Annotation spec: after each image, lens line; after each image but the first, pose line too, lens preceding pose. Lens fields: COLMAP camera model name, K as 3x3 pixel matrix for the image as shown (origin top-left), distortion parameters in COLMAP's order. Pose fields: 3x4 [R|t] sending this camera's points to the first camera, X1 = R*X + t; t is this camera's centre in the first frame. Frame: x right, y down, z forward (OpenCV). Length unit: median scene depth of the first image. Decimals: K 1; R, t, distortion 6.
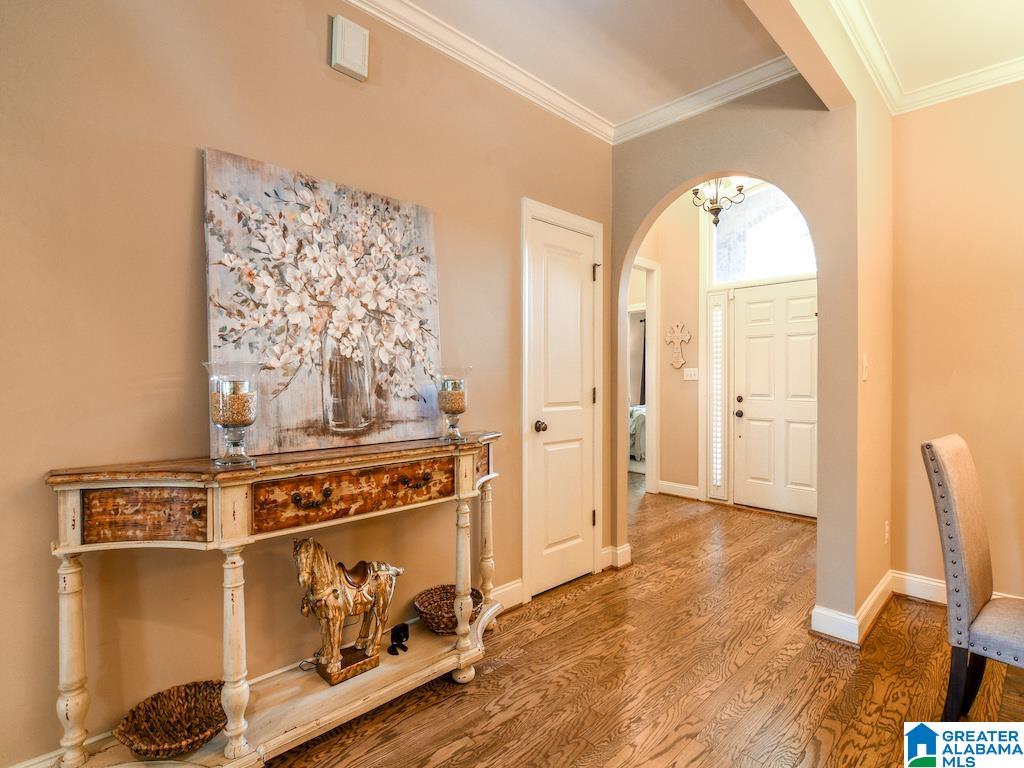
lens RADIAL K [[502.7, 0, 487.5], [0, 502.7, 372.5], [0, 0, 1]] dist [-0.012865, -0.006536]
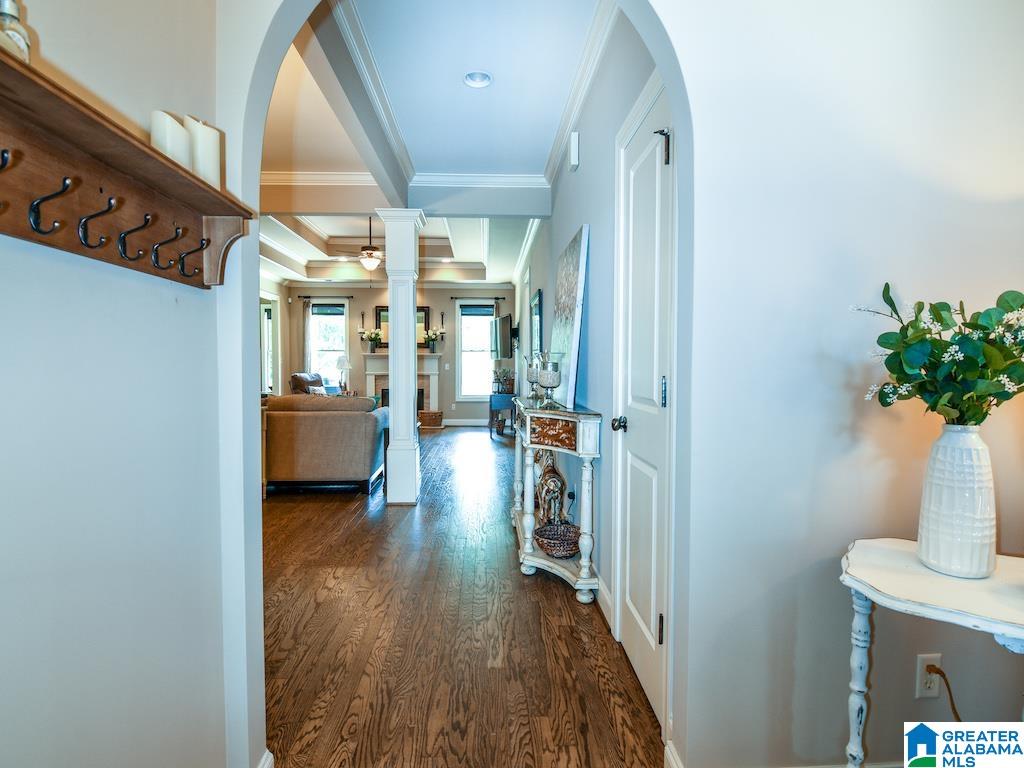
lens RADIAL K [[531.6, 0, 517.4], [0, 531.6, 381.6], [0, 0, 1]] dist [0.002938, 0.000186]
pose [[-0.628261, 0.020074, -0.777743, 1.022477], [0.004937, 0.999750, 0.021816, 0.035532], [0.777987, 0.009867, -0.628203, 1.733572]]
